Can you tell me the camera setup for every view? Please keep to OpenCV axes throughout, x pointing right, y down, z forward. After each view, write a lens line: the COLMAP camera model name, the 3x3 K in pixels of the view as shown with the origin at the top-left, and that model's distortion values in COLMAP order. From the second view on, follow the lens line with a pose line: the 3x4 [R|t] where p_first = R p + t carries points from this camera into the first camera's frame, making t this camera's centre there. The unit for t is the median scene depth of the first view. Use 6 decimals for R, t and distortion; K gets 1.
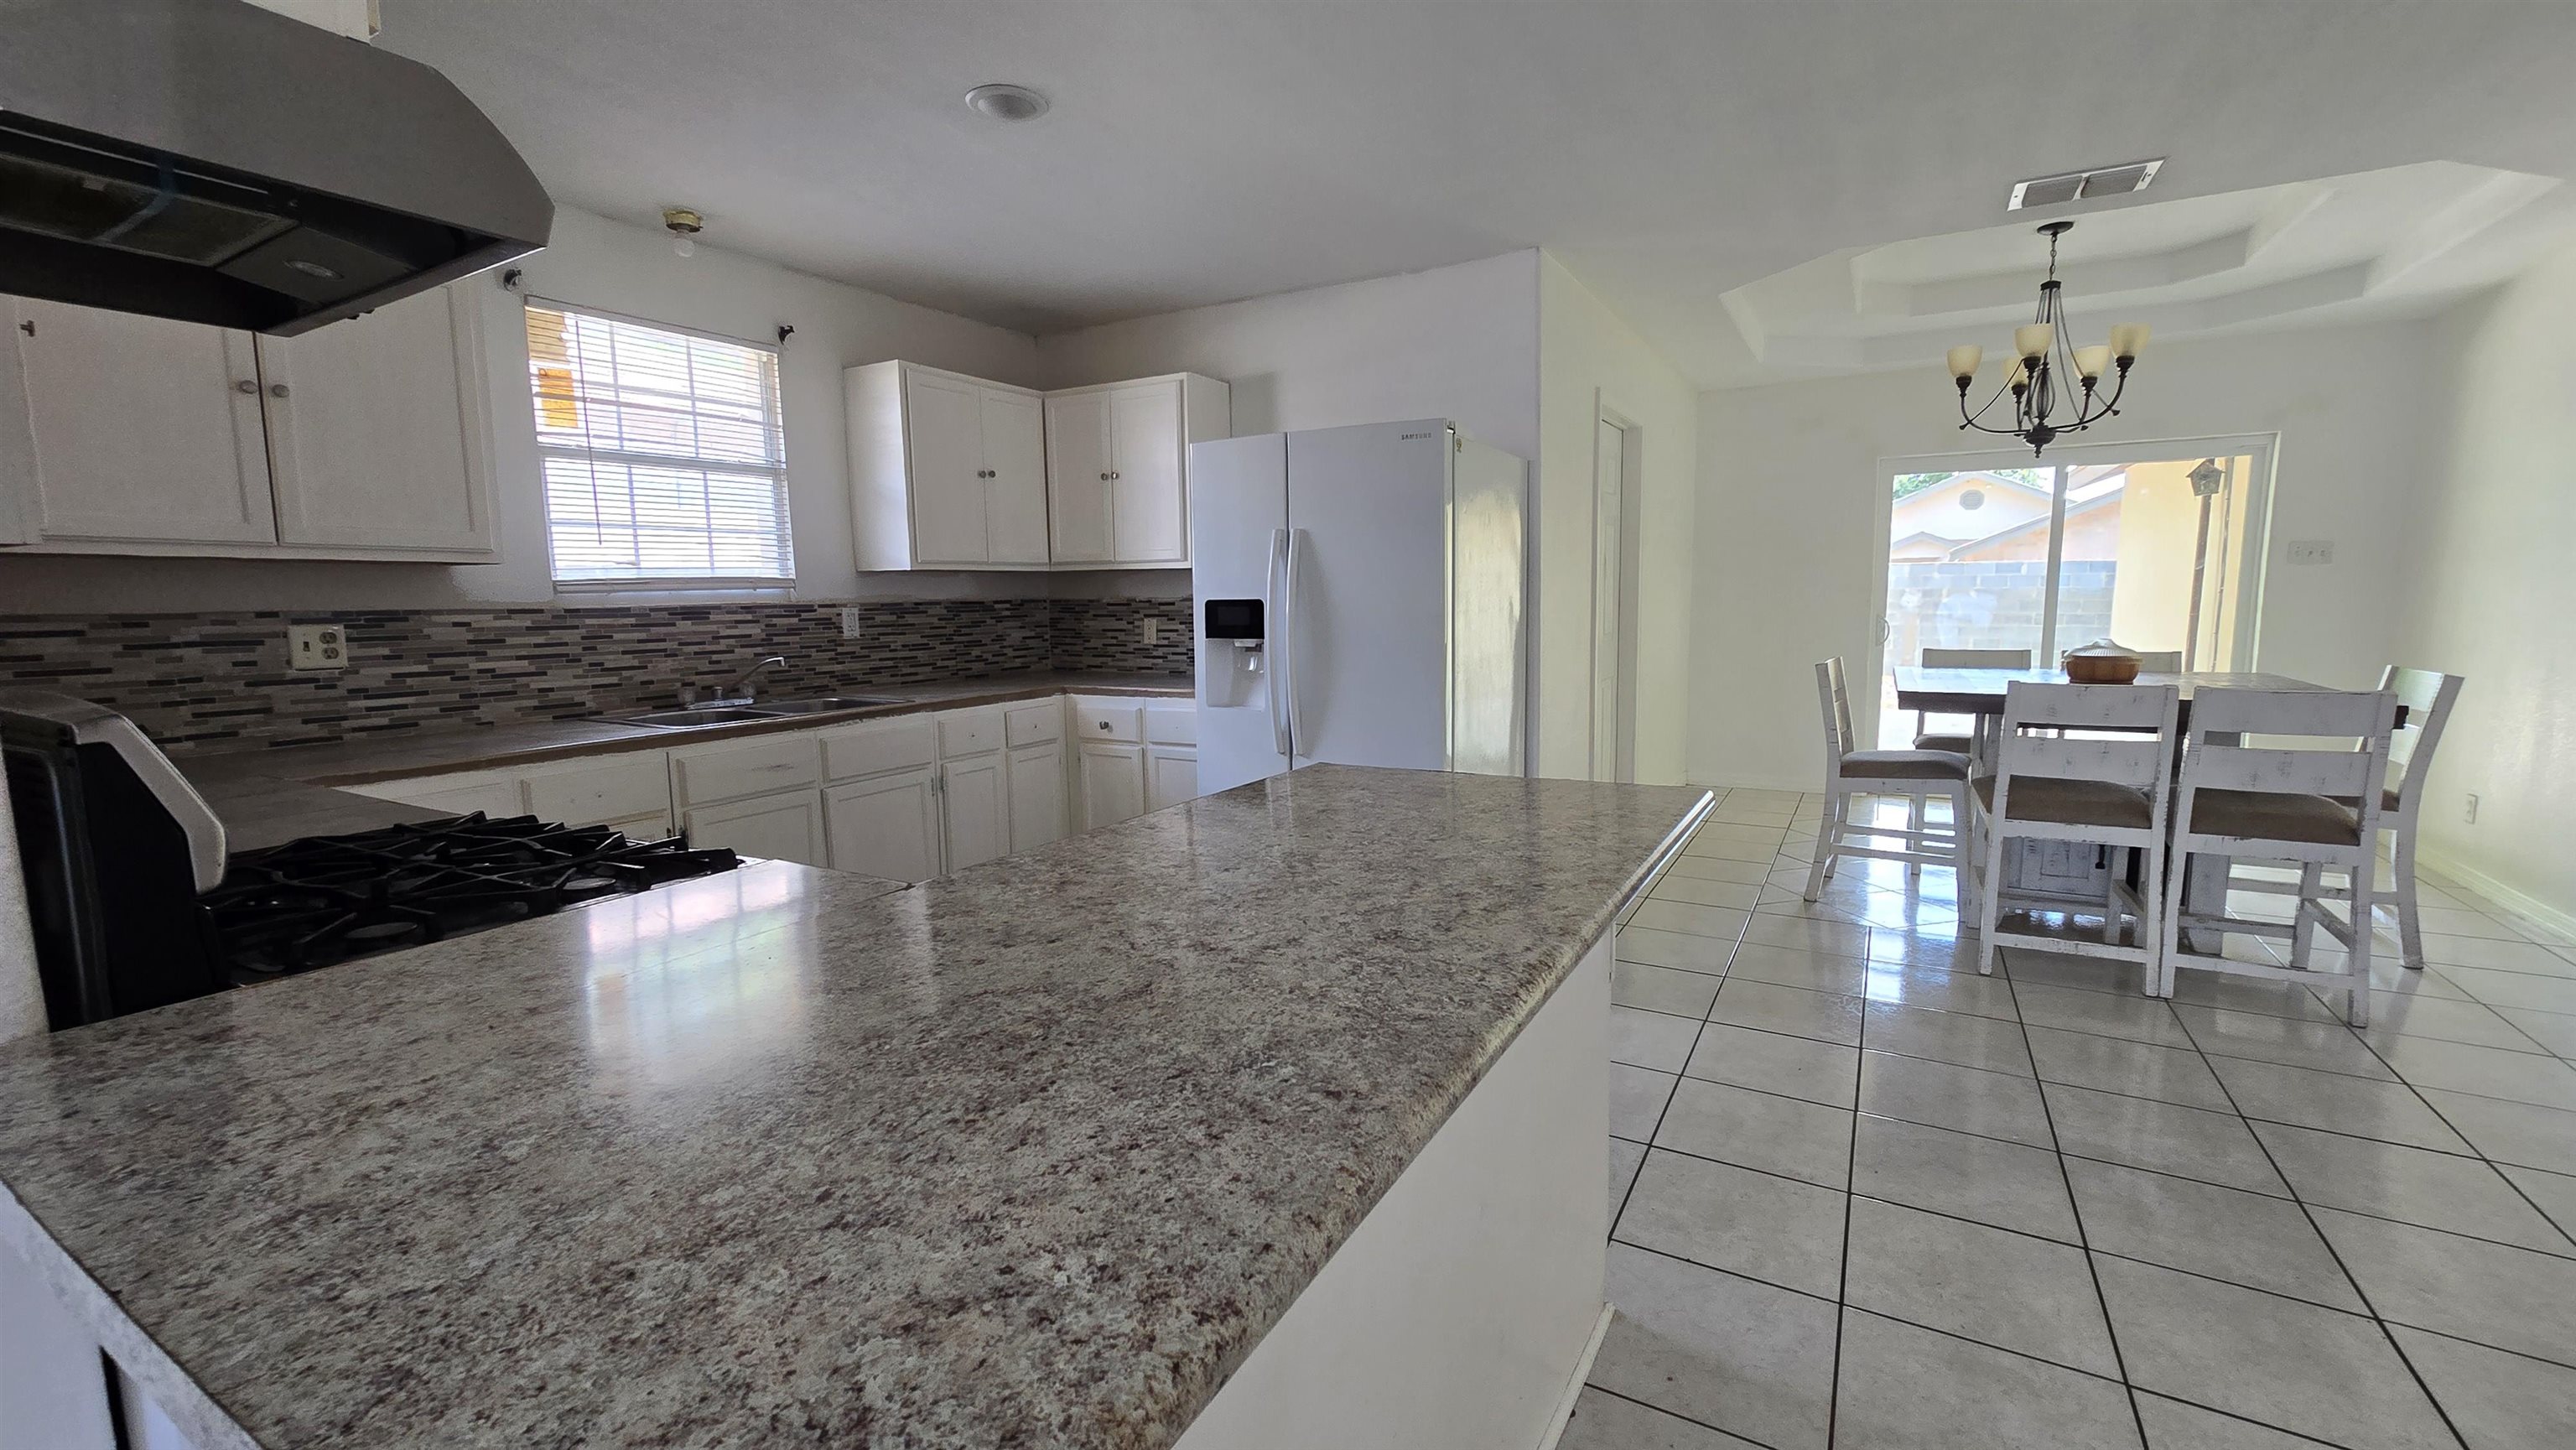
lens RADIAL K [[1054.0, 0, 1296.1], [0, 1054.0, 725.3], [0, 0, 1]] dist [-0.001277, -0.000148]
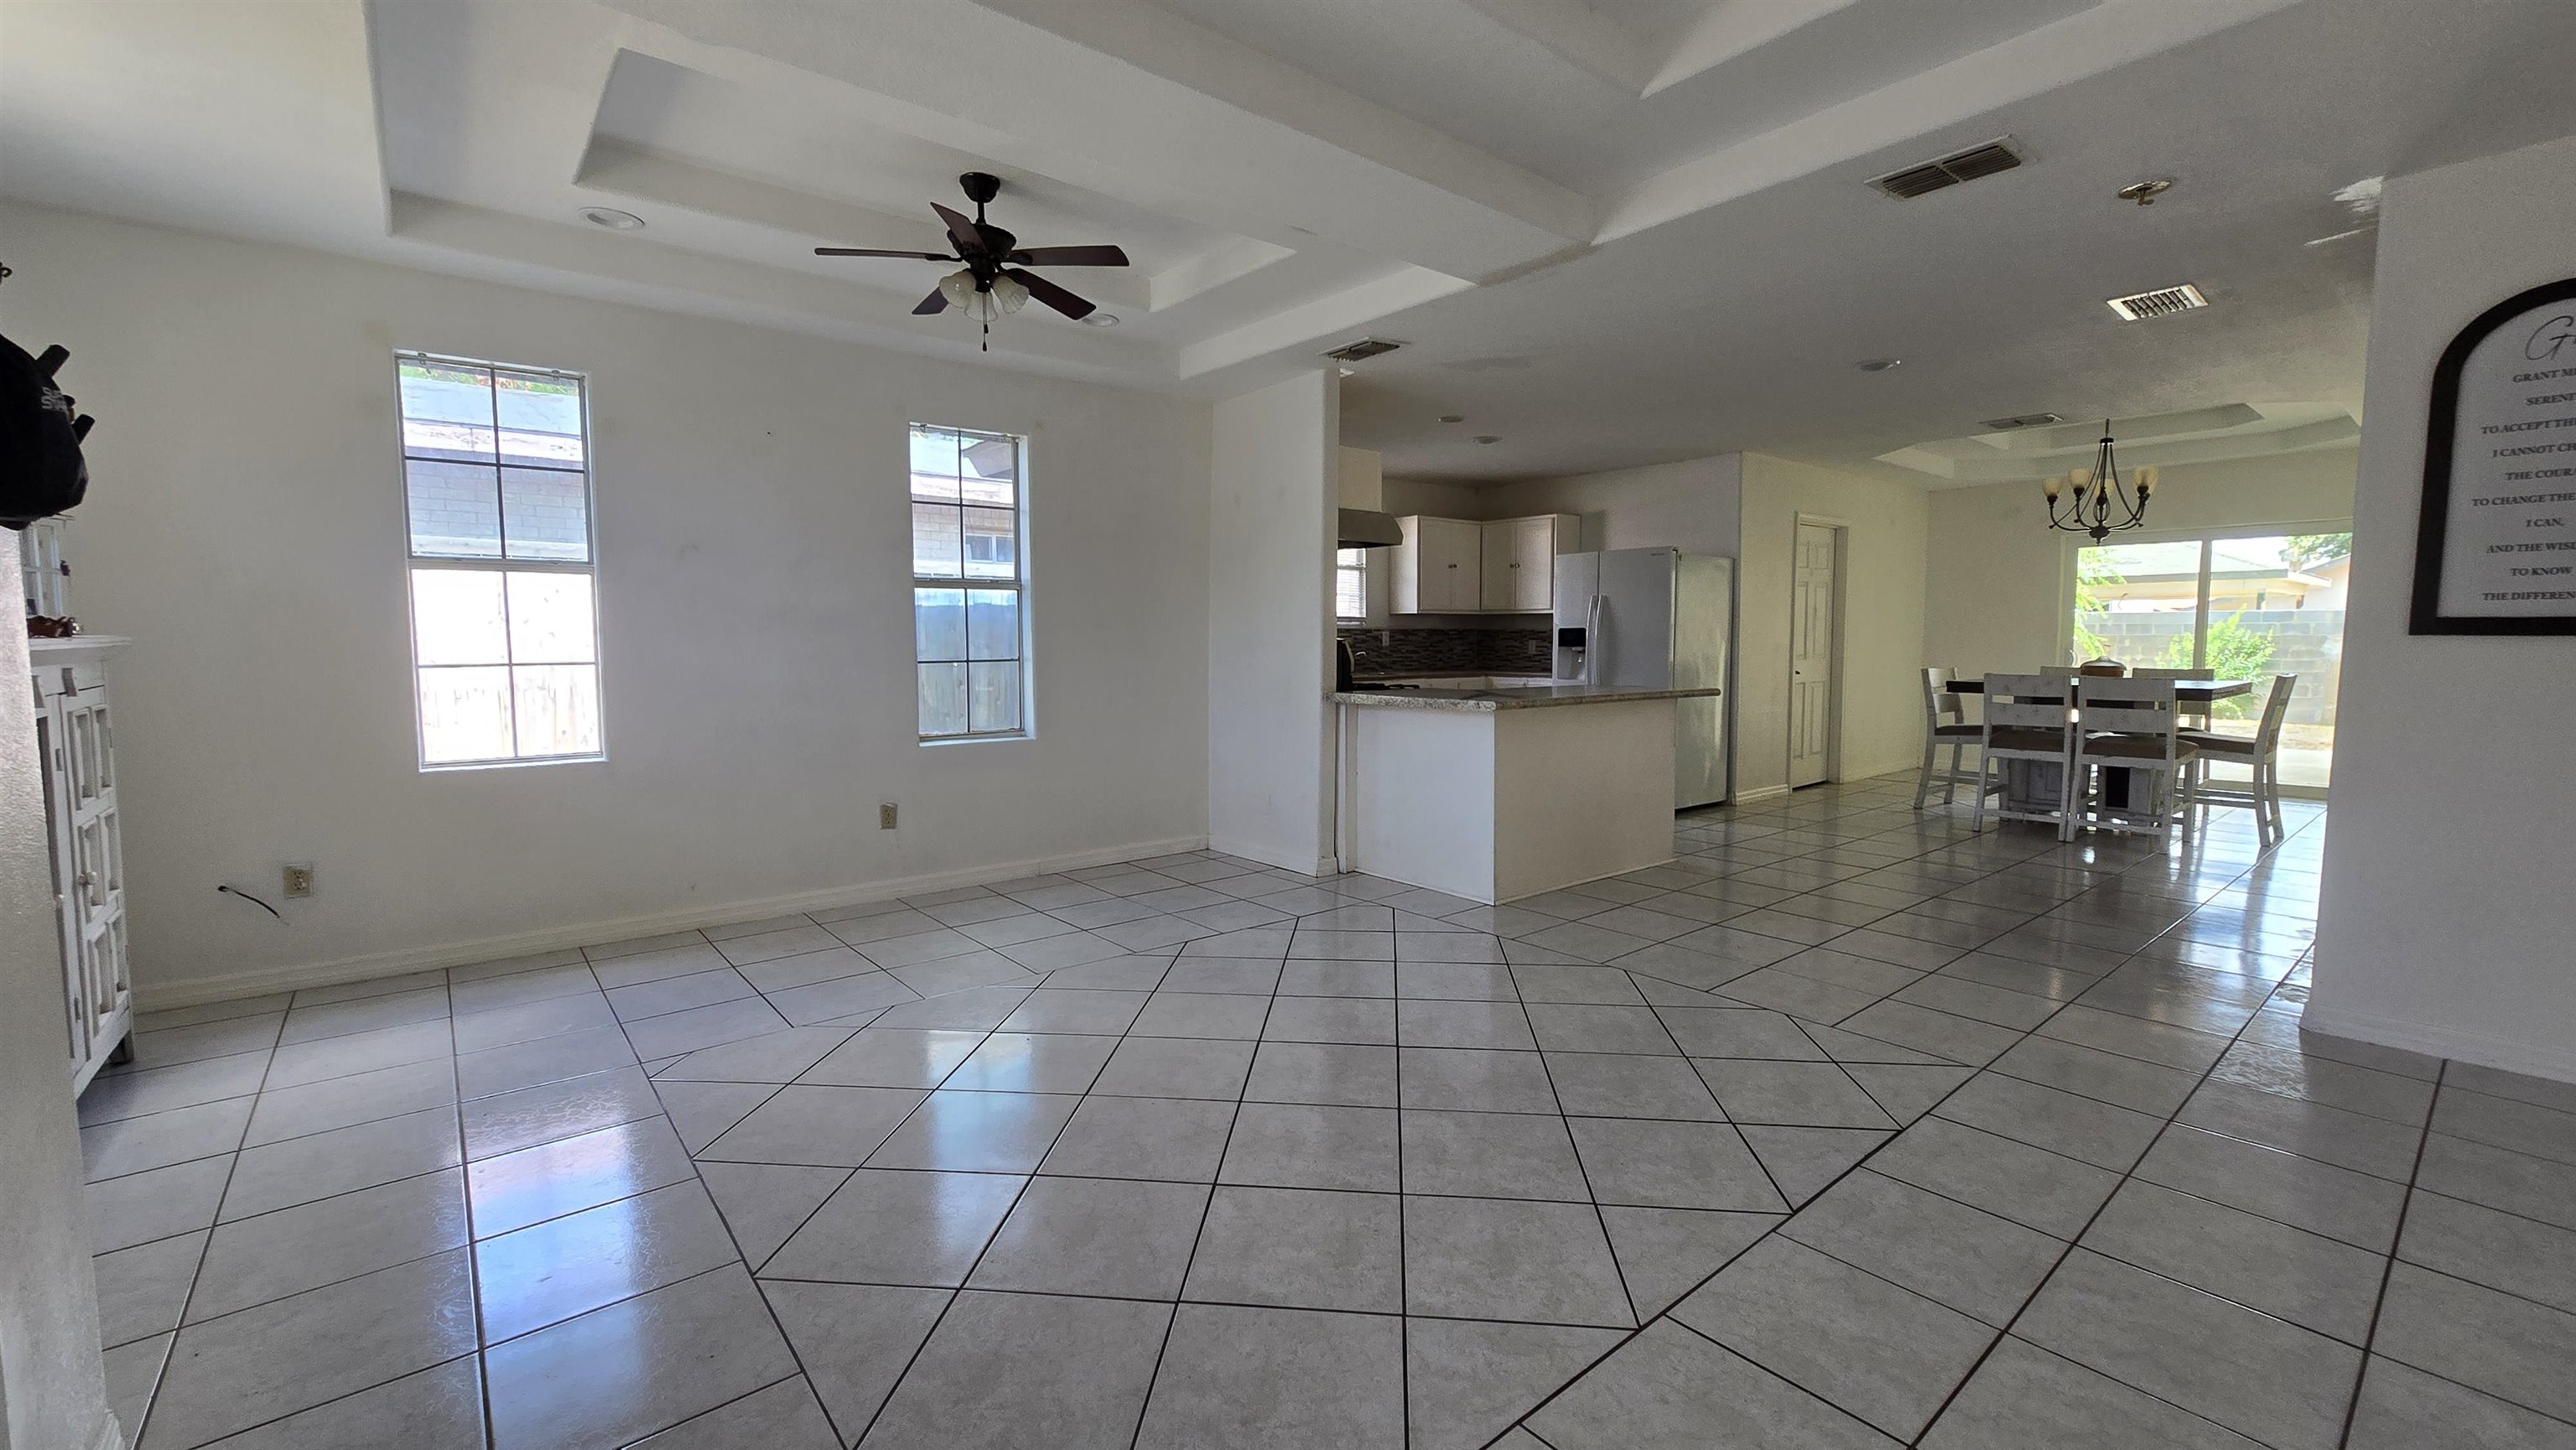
lens RADIAL K [[1054.0, 0, 1292.4], [0, 1054.0, 730.1], [0, 0, 1]] dist [-0.001277, -0.000148]
pose [[0.932558, 0.042513, -0.358508, 0.163015], [-0.055187, 0.998158, -0.025189, 0.148934], [0.356777, 0.043275, 0.933187, -1.022045]]
